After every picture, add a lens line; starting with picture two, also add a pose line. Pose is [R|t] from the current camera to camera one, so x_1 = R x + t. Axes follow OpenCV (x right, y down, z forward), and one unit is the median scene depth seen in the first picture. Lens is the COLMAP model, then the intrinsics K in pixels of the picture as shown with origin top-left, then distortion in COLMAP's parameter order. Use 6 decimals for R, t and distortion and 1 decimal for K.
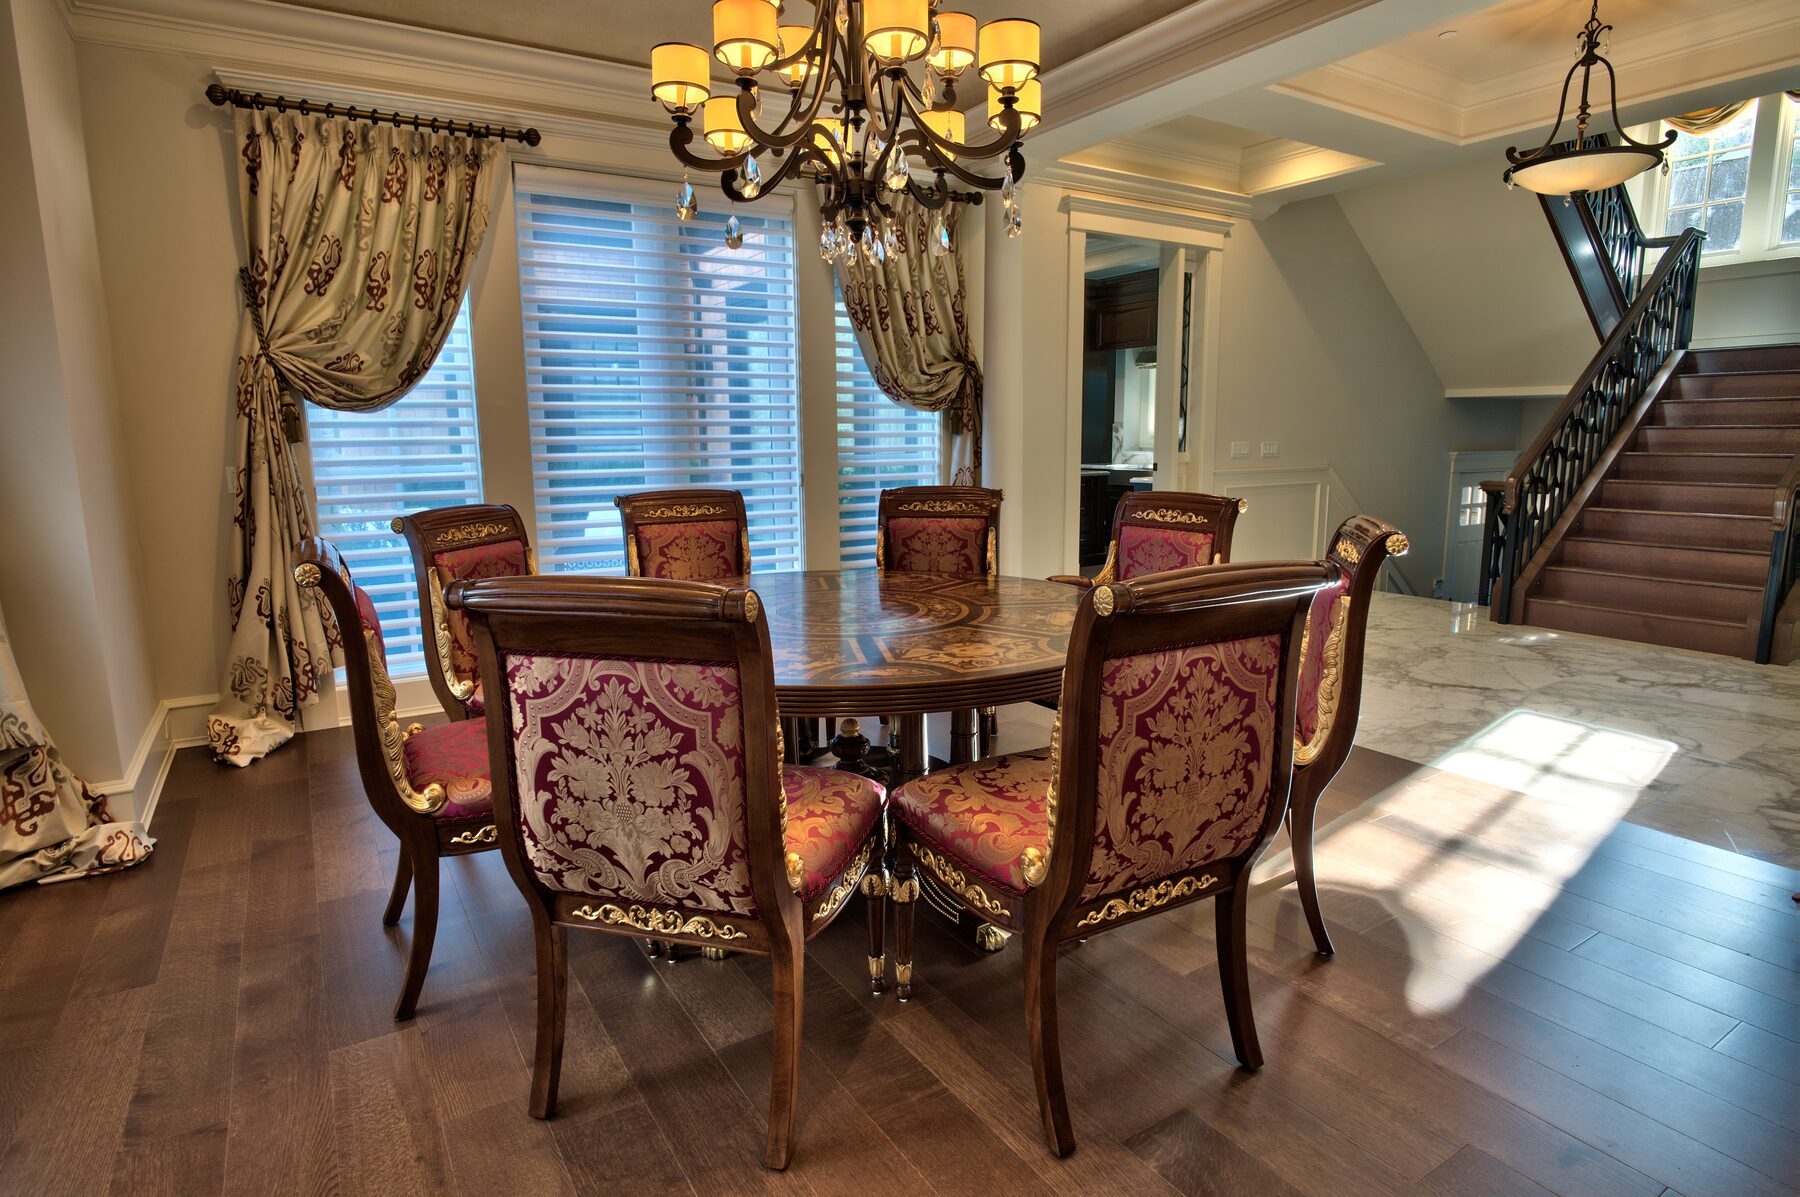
lens RADIAL K [[964.1, 0, 887.3], [0, 964.1, 604.5], [0, 0, 1]] dist [-0.043075, 0.011308]
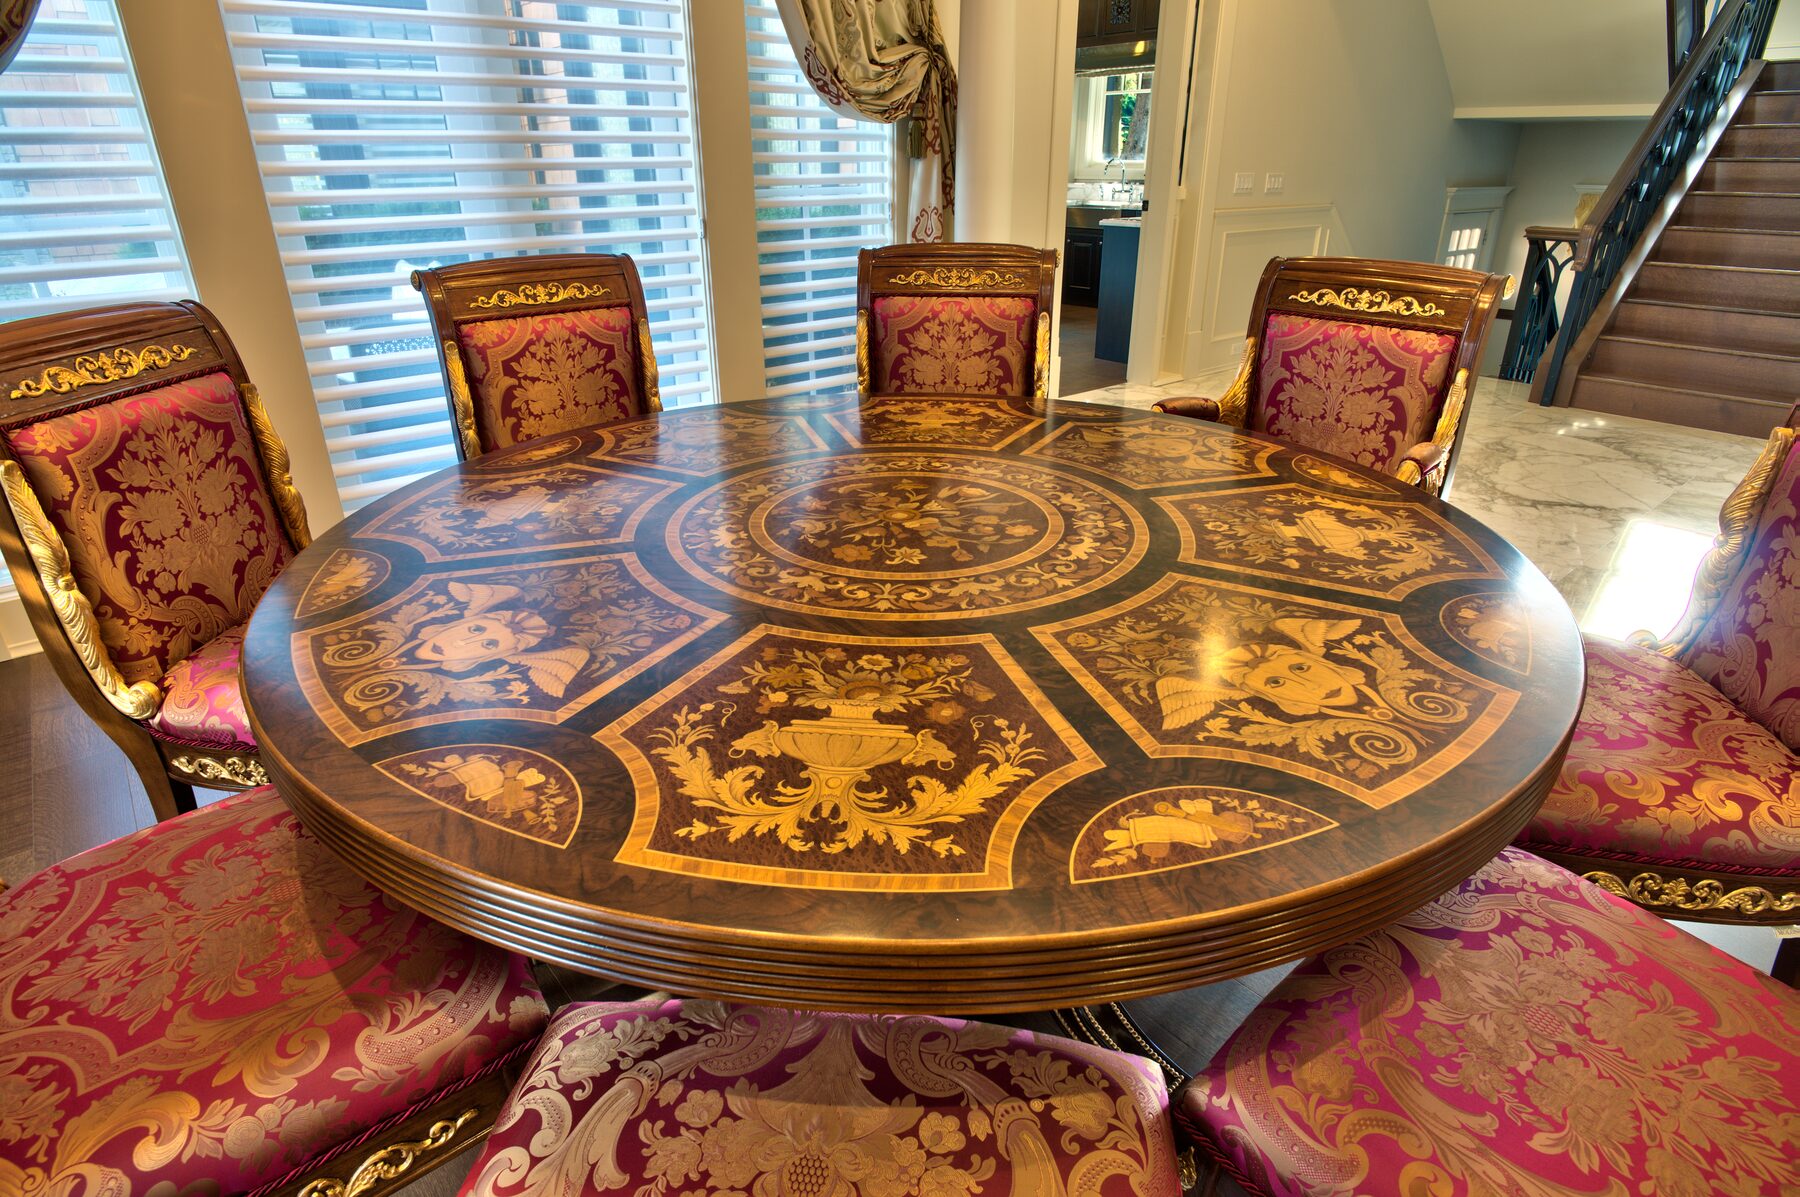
lens RADIAL K [[964.1, 0, 887.3], [0, 964.1, 604.5], [0, 0, 1]] dist [-0.043075, 0.011308]
pose [[0.989951, -0.055451, 0.130085, -0.083037], [0.020448, 0.966375, 0.256323, -0.056278], [-0.139924, -0.251087, 0.957798, 0.347721]]
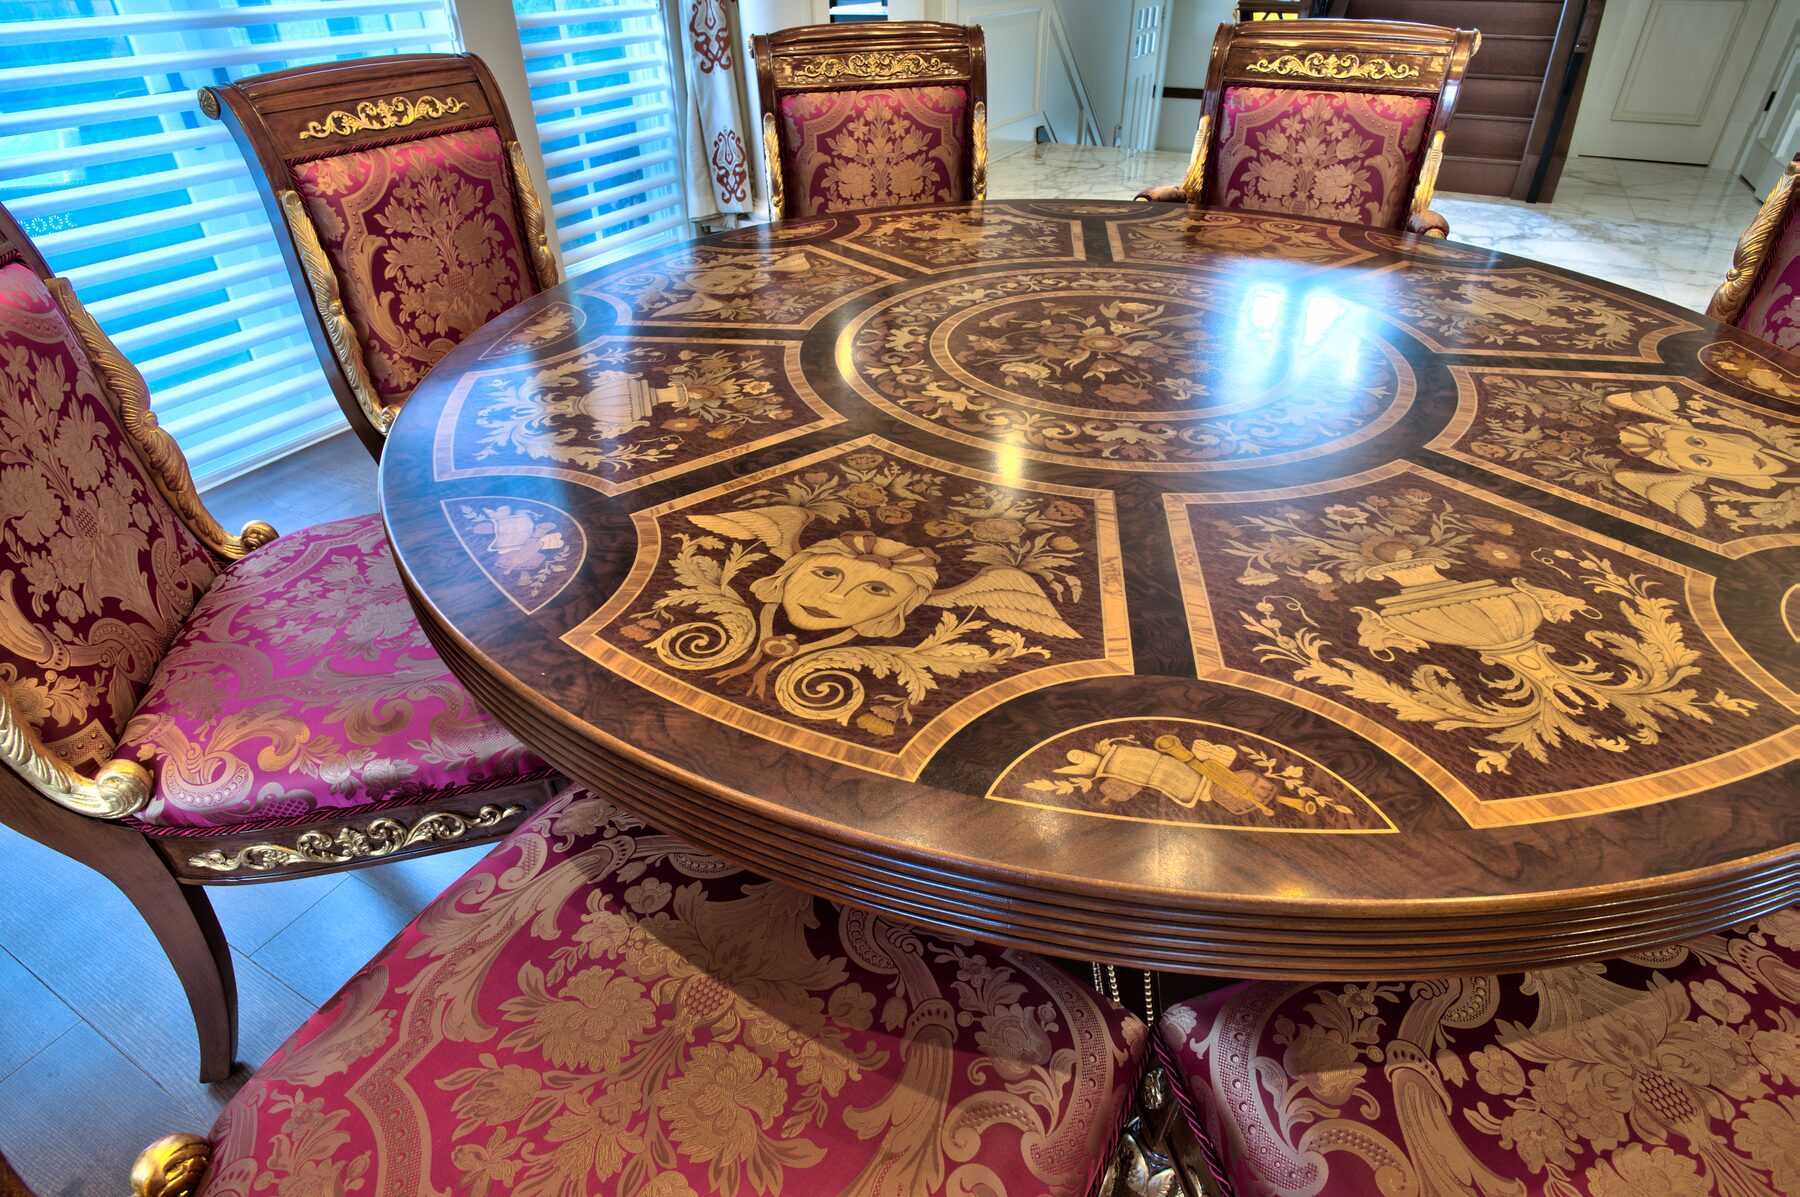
lens RADIAL K [[964.1, 0, 887.3], [0, 964.1, 604.5], [0, 0, 1]] dist [-0.043075, 0.011308]
pose [[0.874442, -0.278941, 0.396917, -0.231640], [0.091163, 0.898072, 0.430298, -0.058751], [-0.476488, -0.340086, 0.810741, 0.457439]]
